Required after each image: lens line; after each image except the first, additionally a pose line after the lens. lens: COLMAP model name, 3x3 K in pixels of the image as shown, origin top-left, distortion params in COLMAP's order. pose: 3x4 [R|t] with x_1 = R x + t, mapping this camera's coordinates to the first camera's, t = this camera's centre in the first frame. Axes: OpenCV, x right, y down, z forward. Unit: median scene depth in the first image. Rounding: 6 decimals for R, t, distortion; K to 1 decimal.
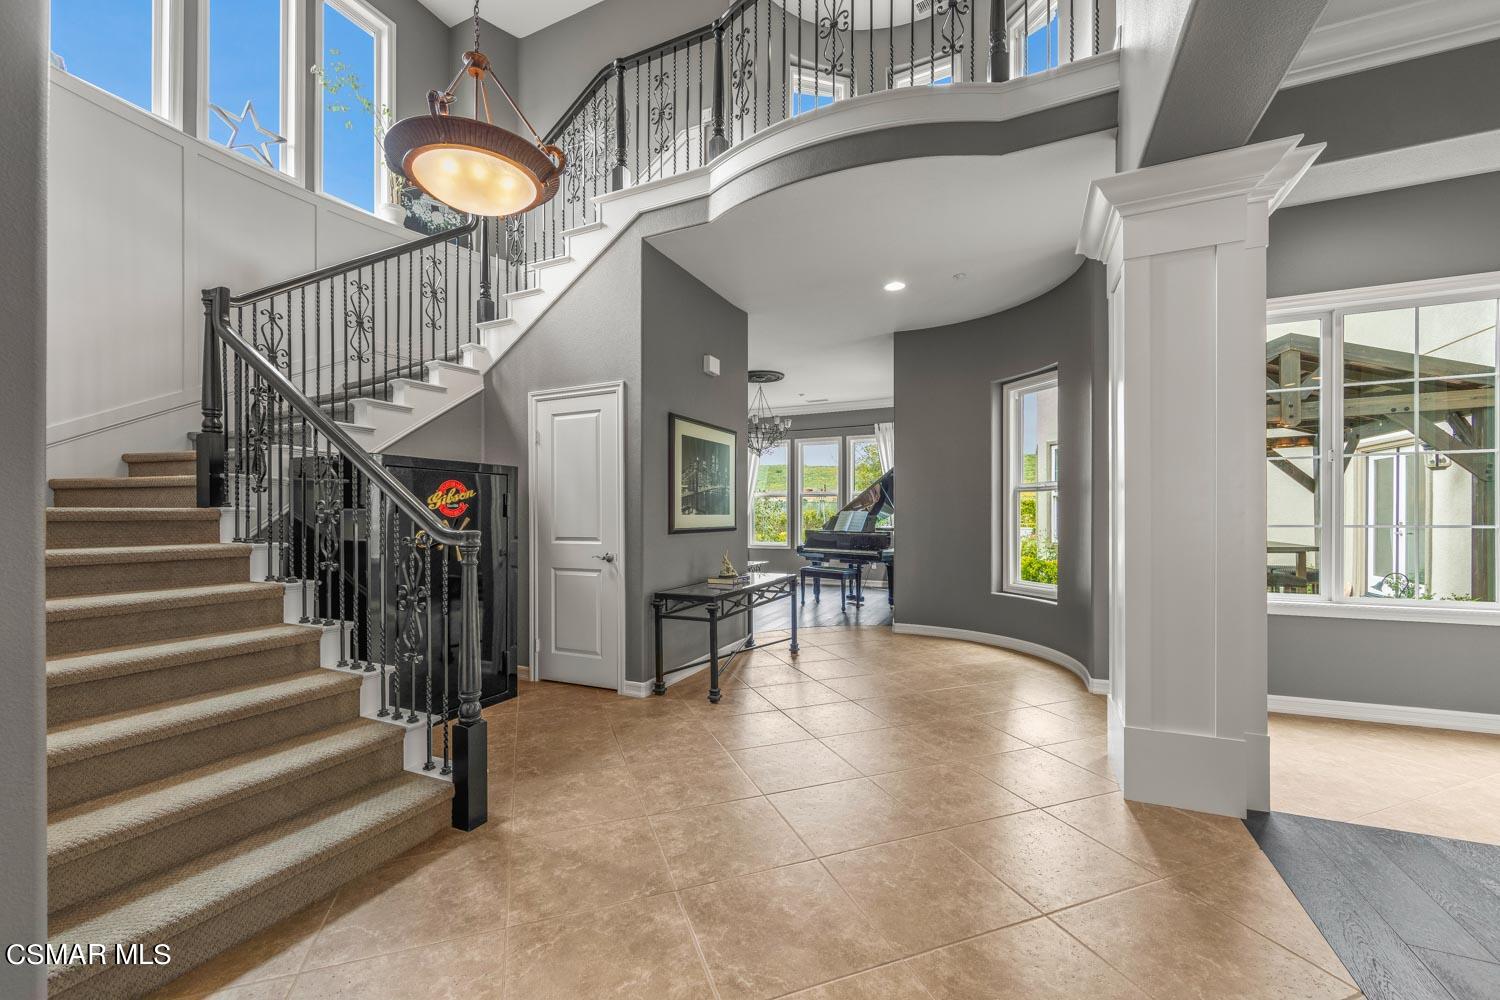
lens RADIAL K [[591.0, 0, 754.0], [0, 591.0, 514.2], [0, 0, 1]] dist [0.009704, -0.000119]
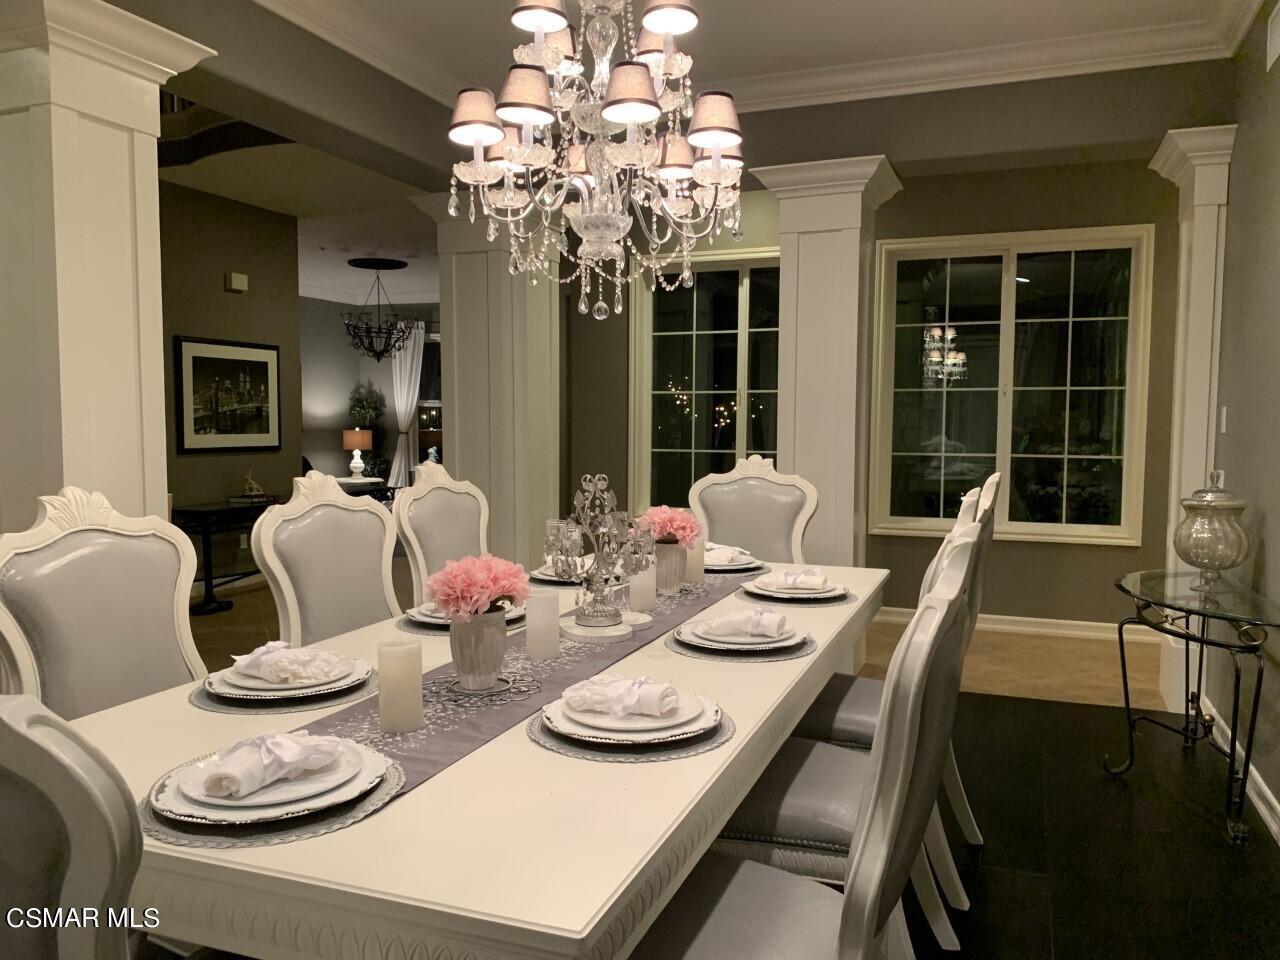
lens RADIAL K [[965.1, 0, 650.5], [0, 965.1, 487.6], [0, 0, 1]] dist [0.028958, -0.013385]
pose [[0.996690, 0.008636, 0.080833, 0.481796], [-0.014497, 0.997285, 0.072201, -0.037215], [-0.079990, -0.073134, 0.994109, -0.676581]]
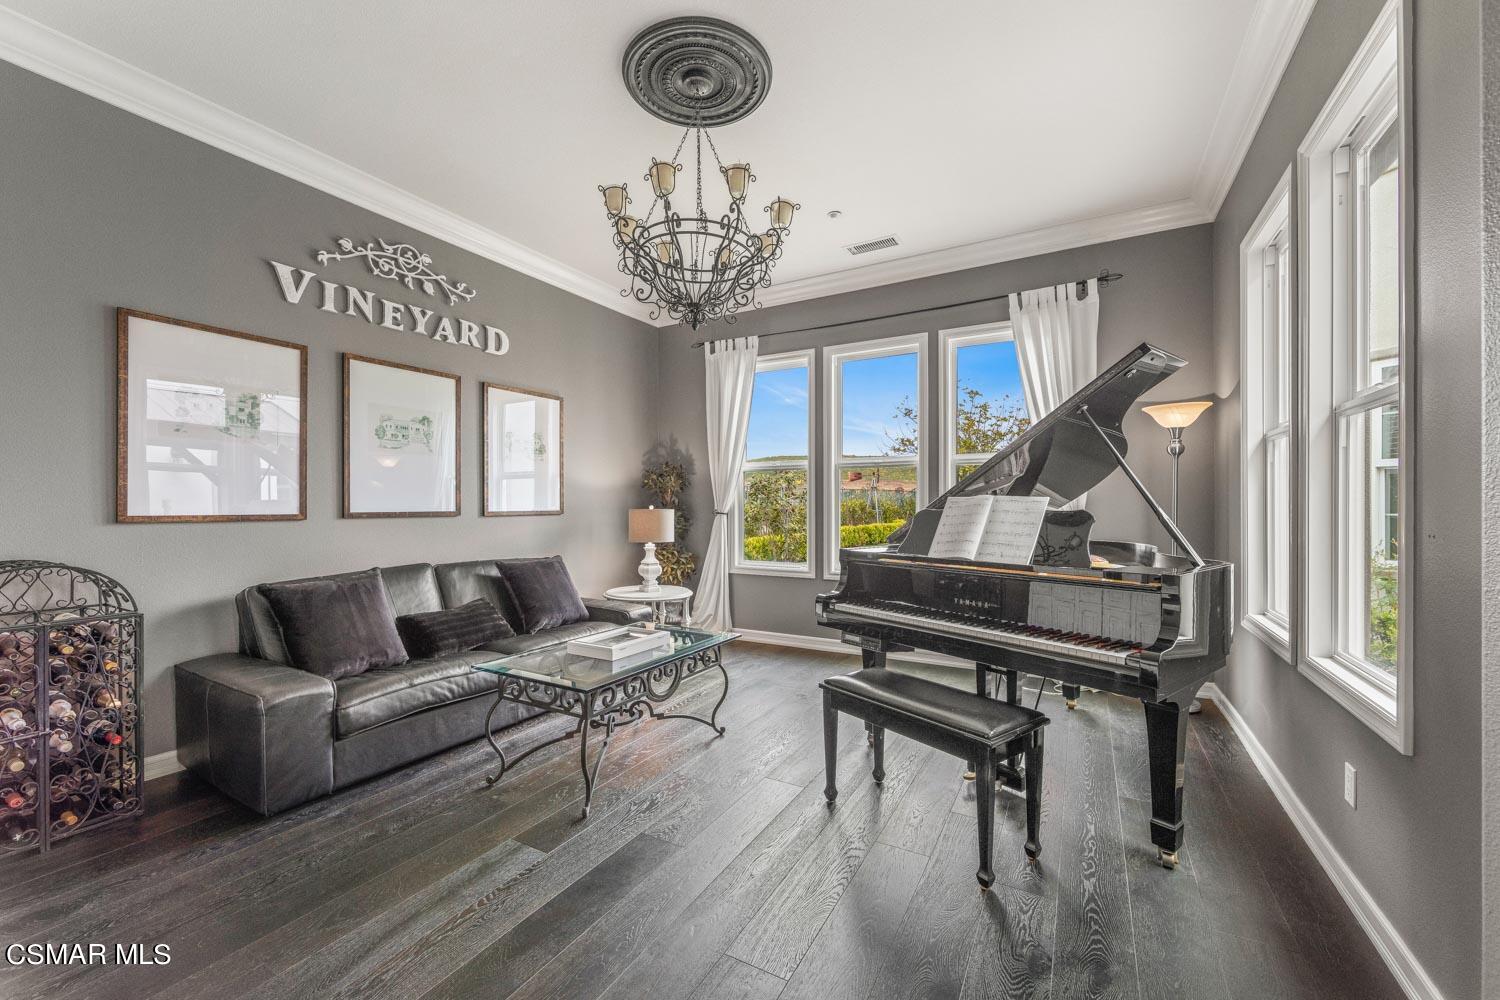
lens RADIAL K [[591.0, 0, 737.6], [0, 591.0, 504.0], [0, 0, 1]] dist [0.009704, -0.000119]
pose [[0.995601, 0.009647, -0.093196, 0.107913], [-0.009355, 0.999950, 0.003574, -0.002652], [0.093226, -0.002687, 0.995641, 1.171414]]
